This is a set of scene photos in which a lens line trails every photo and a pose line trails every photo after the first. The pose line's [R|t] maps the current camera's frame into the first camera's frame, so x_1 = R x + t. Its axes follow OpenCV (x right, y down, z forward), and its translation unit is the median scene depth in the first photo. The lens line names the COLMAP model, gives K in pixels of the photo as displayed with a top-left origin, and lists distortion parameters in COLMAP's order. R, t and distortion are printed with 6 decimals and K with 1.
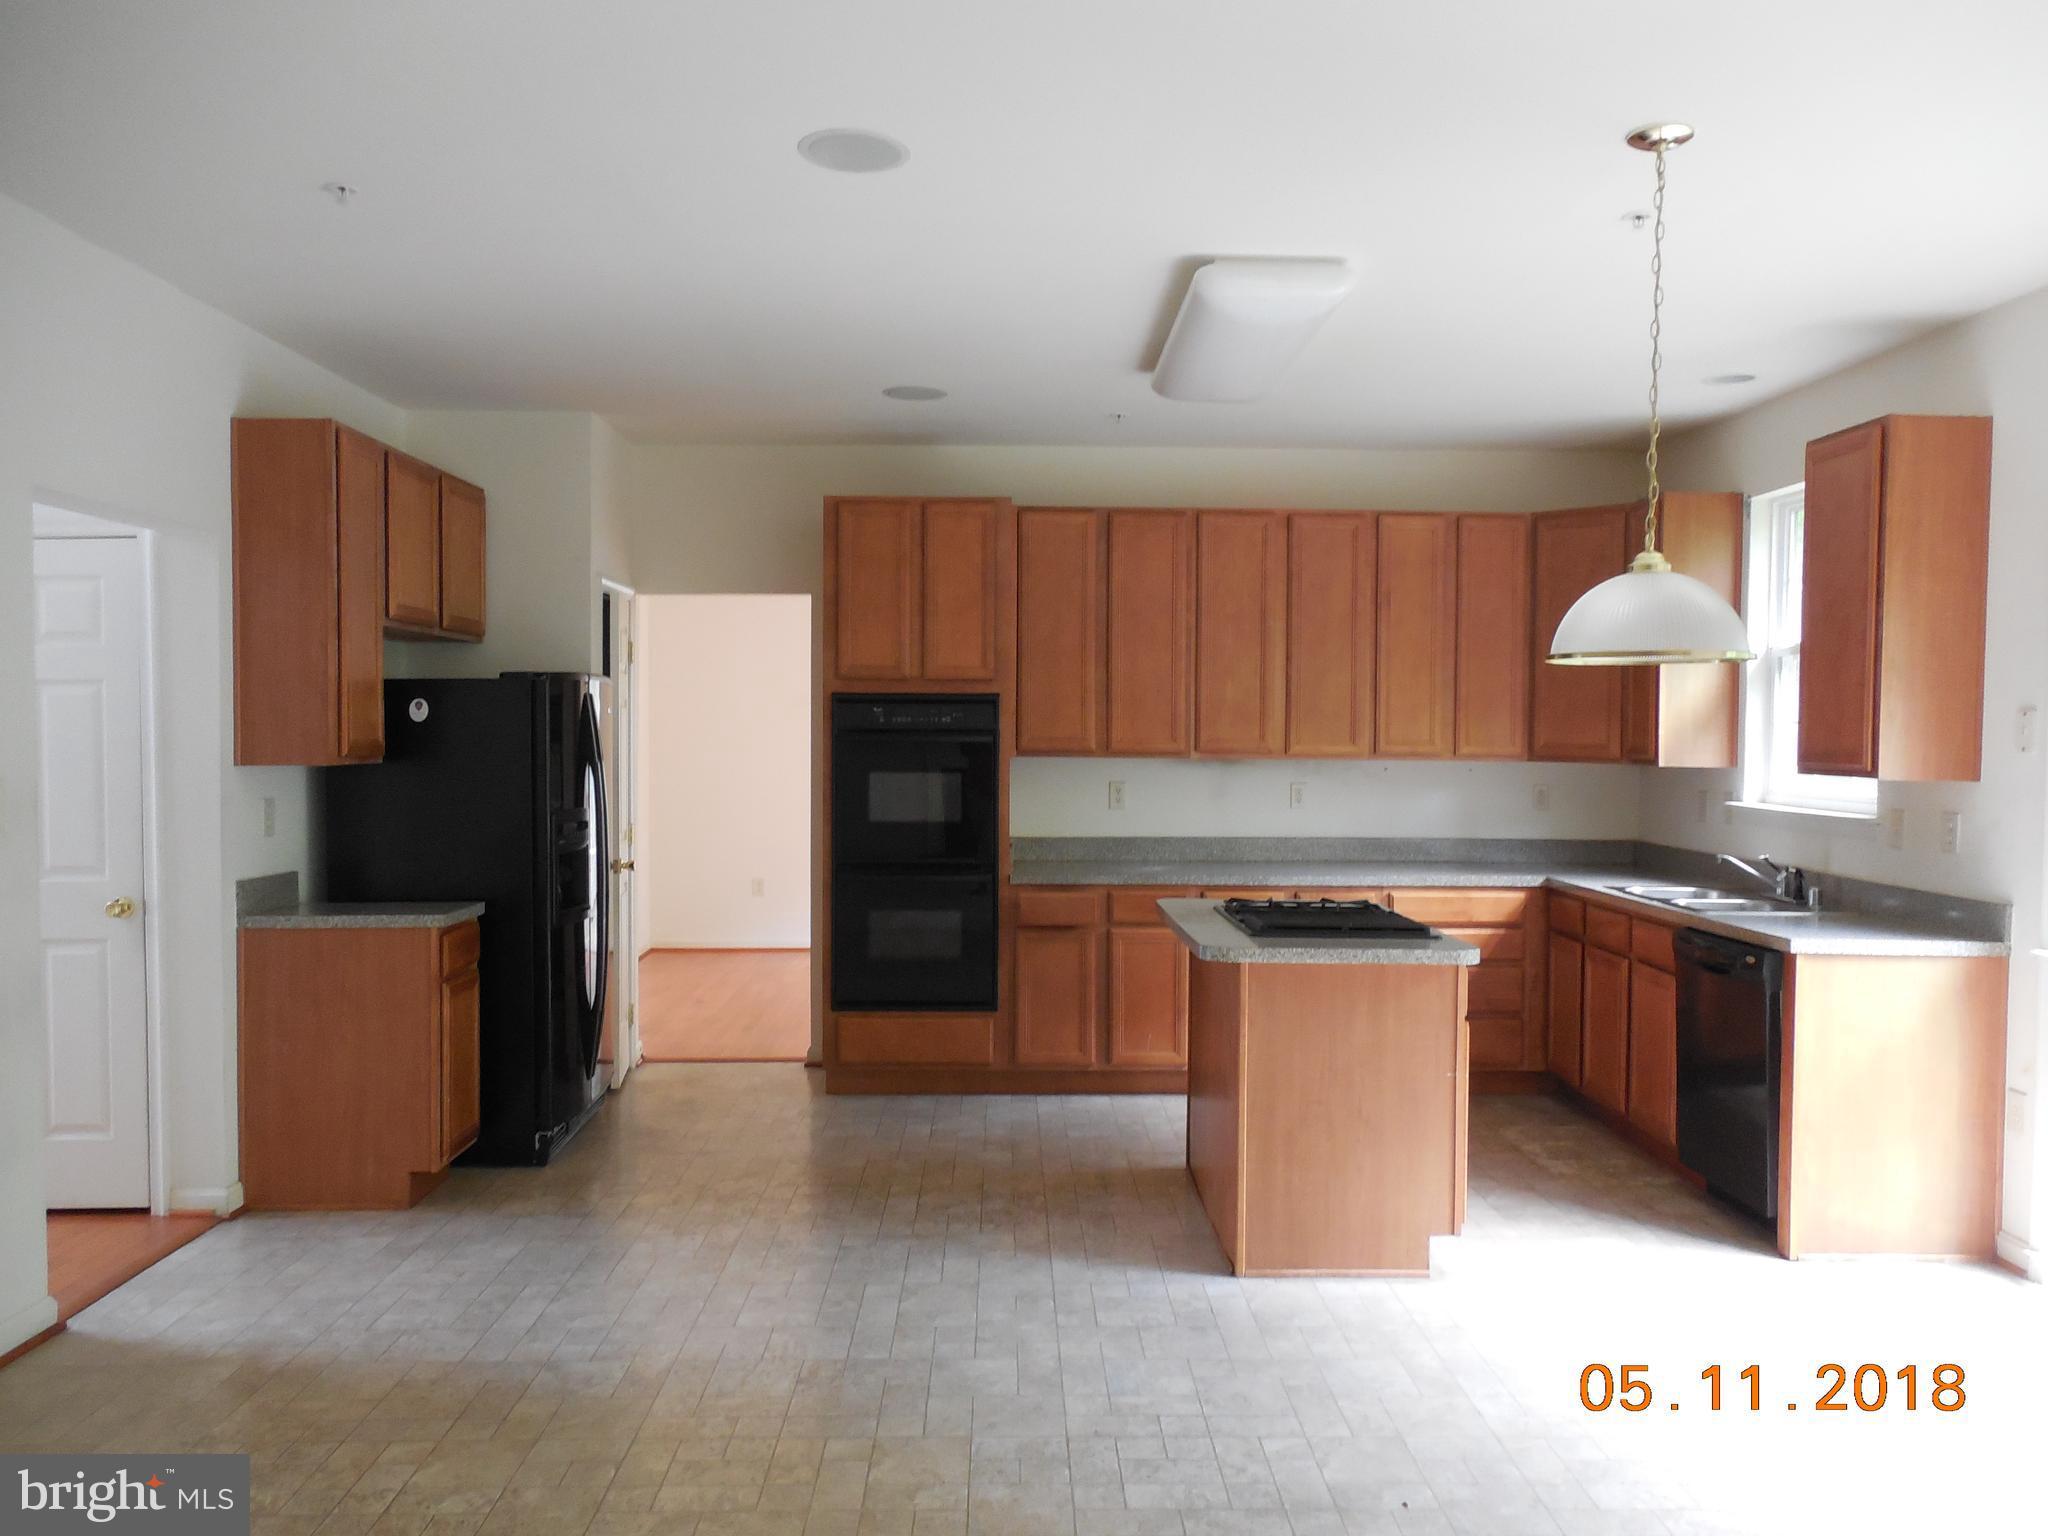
lens RADIAL K [[1533.6, 0, 1024.0], [0, 1533.6, 768.0], [0, 0, 1]] dist [-0.000779, -0.001026]
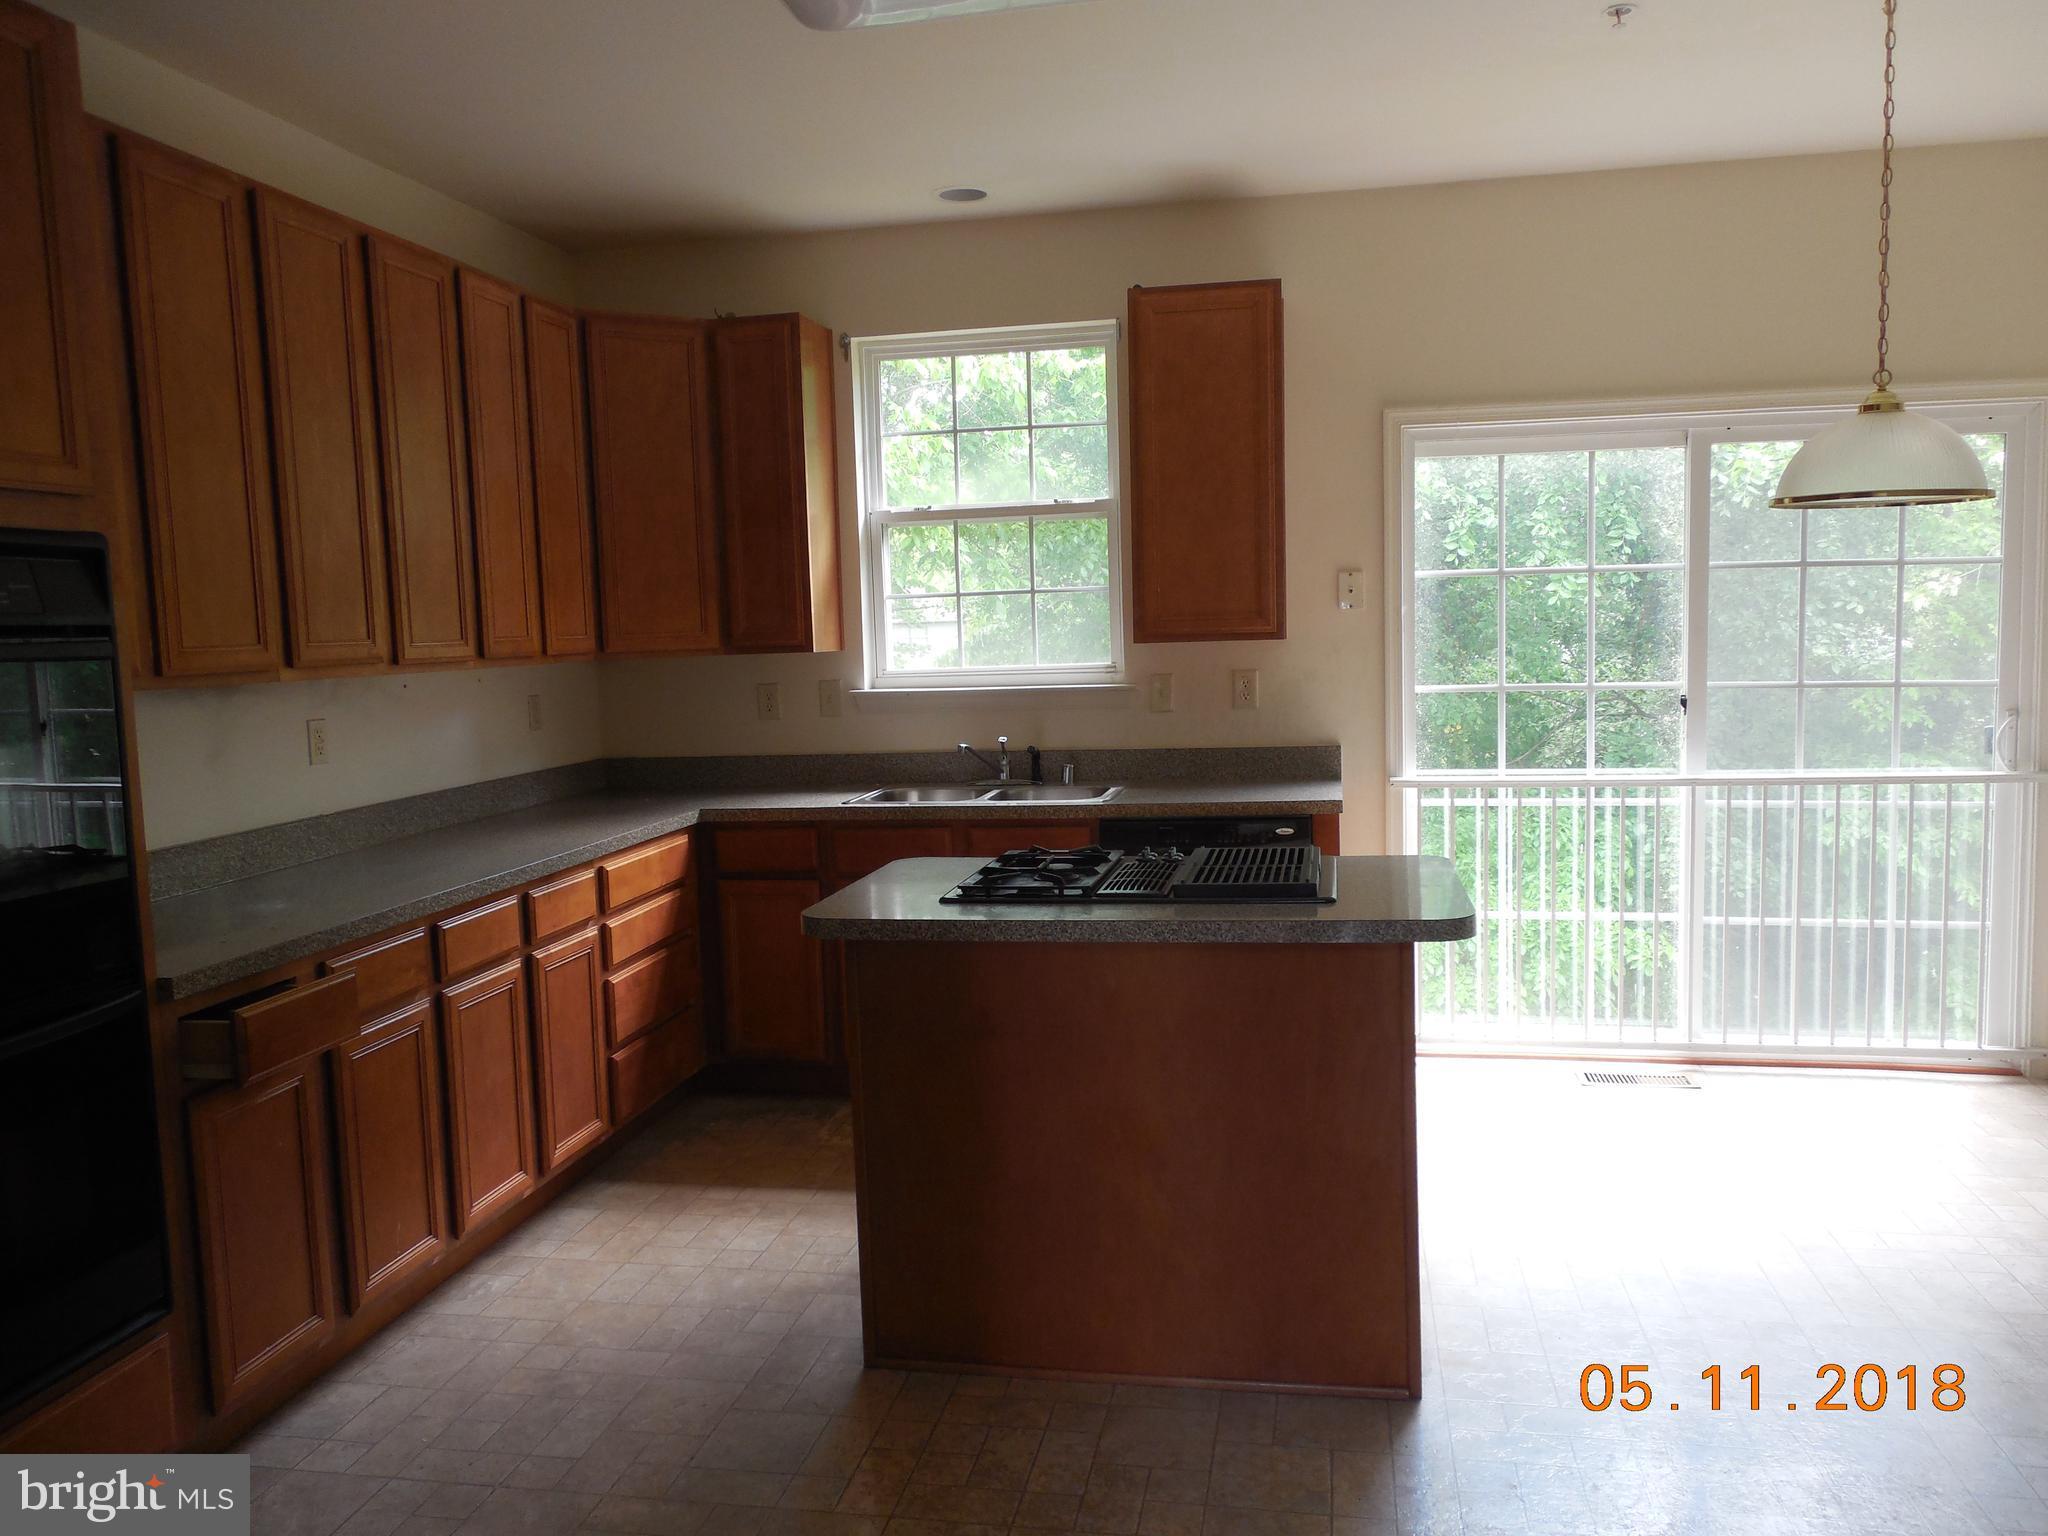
lens RADIAL K [[1533.6, 0, 1024.0], [0, 1533.6, 768.0], [0, 0, 1]] dist [-0.000779, -0.001026]
pose [[0.225106, -0.108734, 0.968248, -0.347681], [0.064087, 0.993254, 0.096643, -0.011505], [-0.972224, 0.040297, 0.230556, 0.675877]]
